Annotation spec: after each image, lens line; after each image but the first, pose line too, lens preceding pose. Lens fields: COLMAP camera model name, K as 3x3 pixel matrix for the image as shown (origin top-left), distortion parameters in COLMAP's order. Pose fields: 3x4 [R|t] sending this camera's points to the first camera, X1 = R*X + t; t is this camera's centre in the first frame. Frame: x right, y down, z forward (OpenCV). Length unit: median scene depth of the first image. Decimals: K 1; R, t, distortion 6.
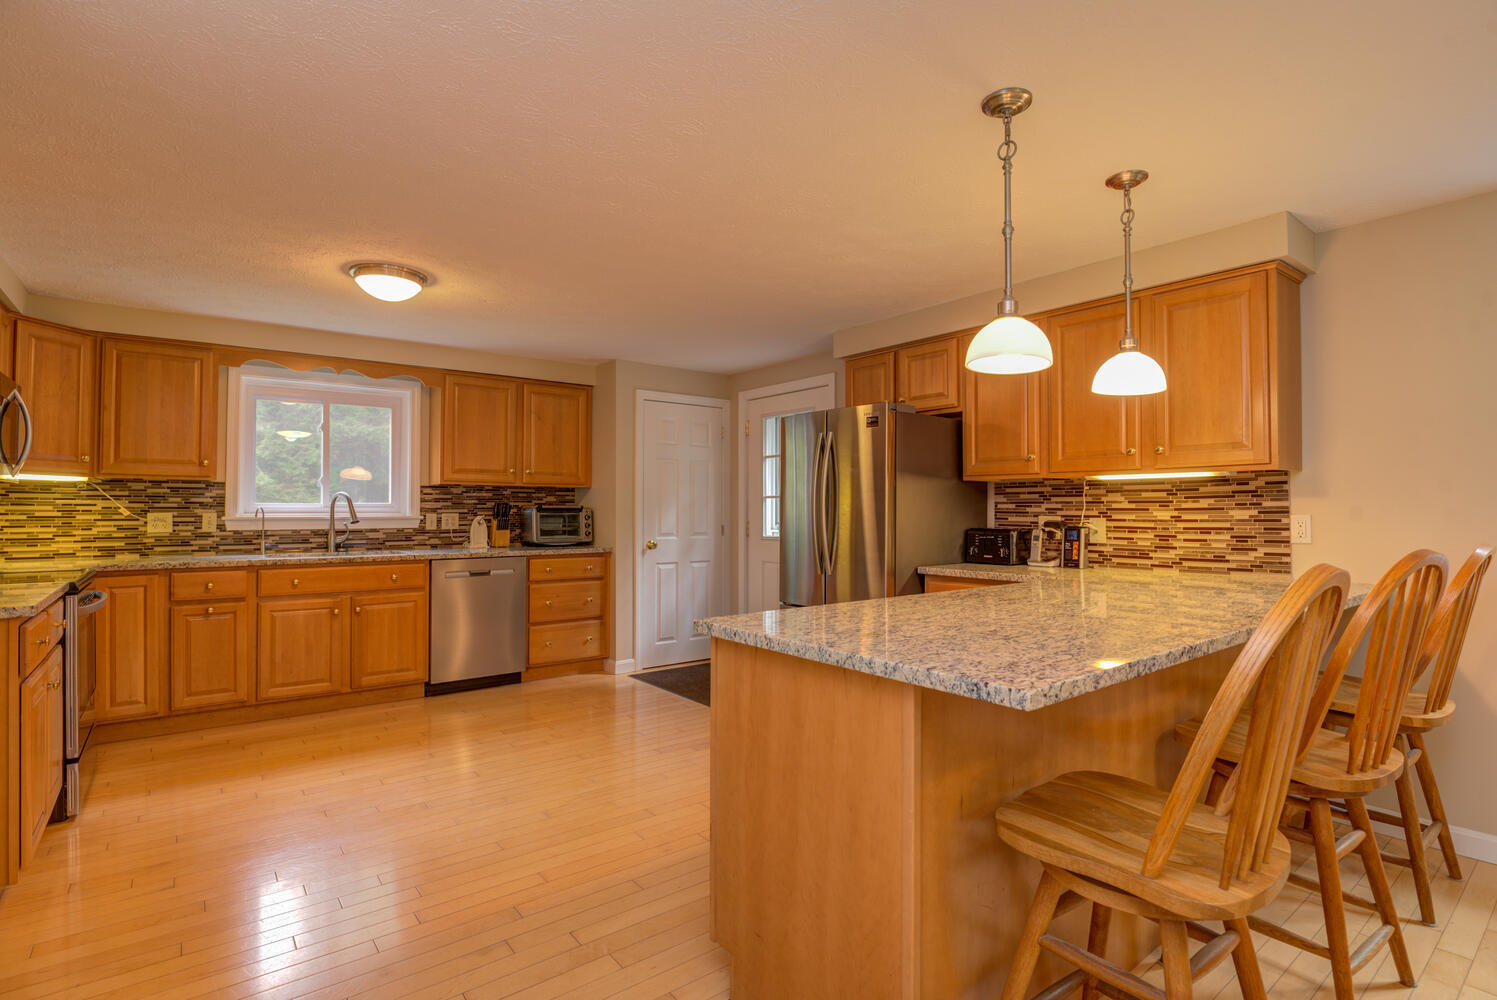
lens RADIAL K [[717.9, 0, 754.1], [0, 717.9, 499.8], [0, 0, 1]] dist [-0.020668, -0.001185]
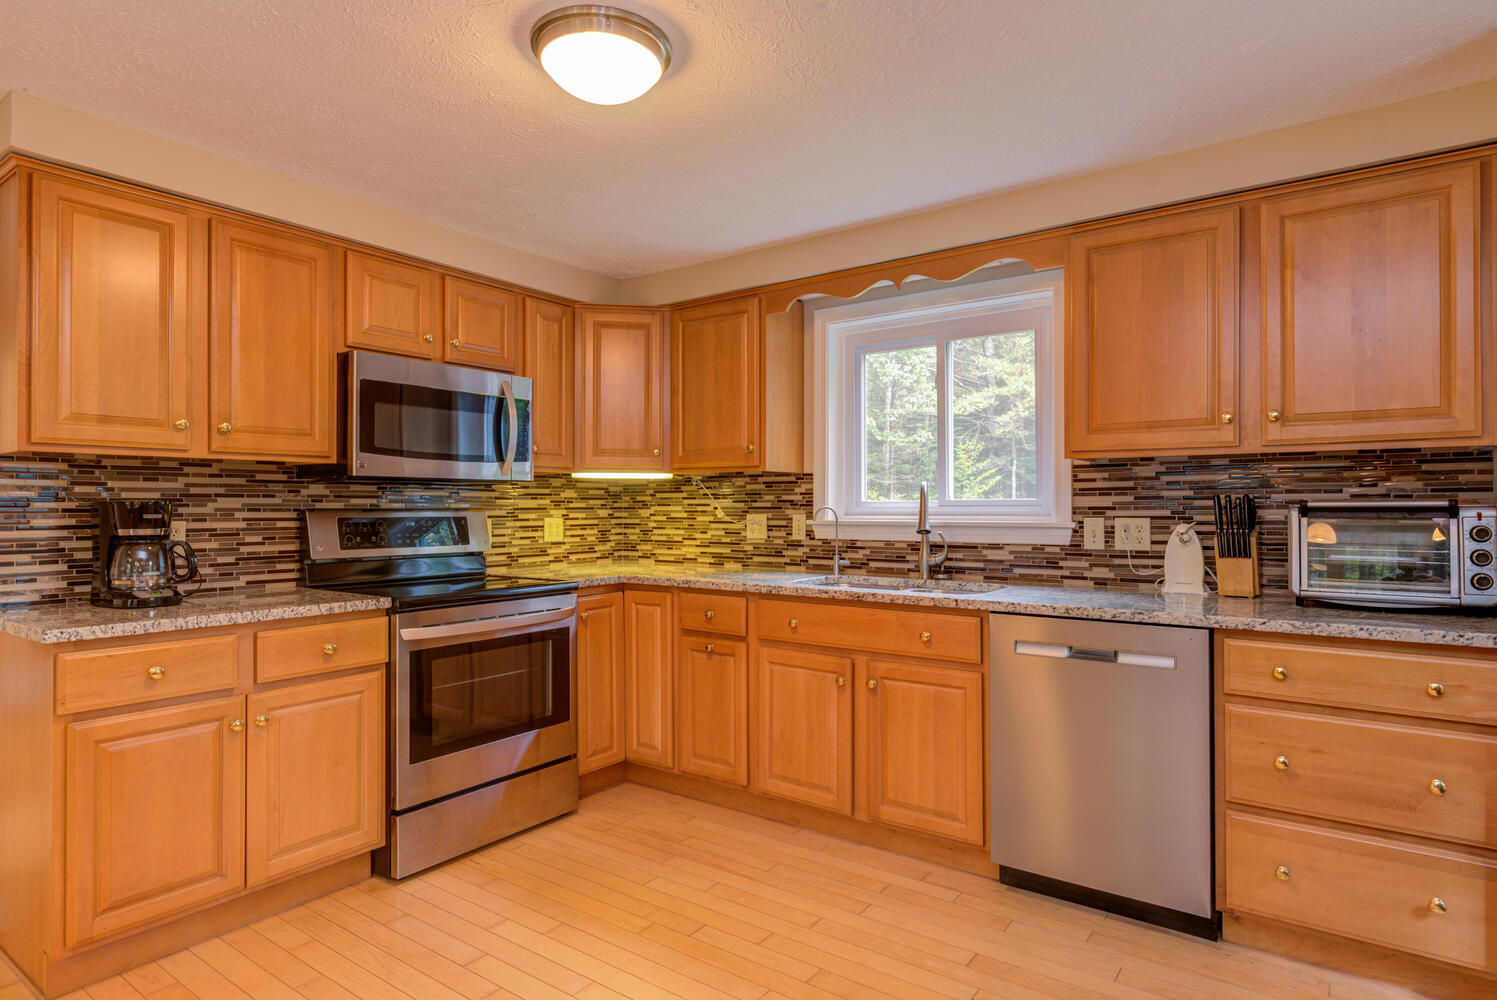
lens RADIAL K [[812.4, 0, 748.5], [0, 812.4, 500.0], [0, 0, 1]] dist [-0.001902, -0.002228]
pose [[0.273898, -0.010761, -0.961699, 0.051261], [0.013664, 0.999880, -0.007297, 0.009281], [0.961662, -0.011142, 0.274012, 0.773570]]
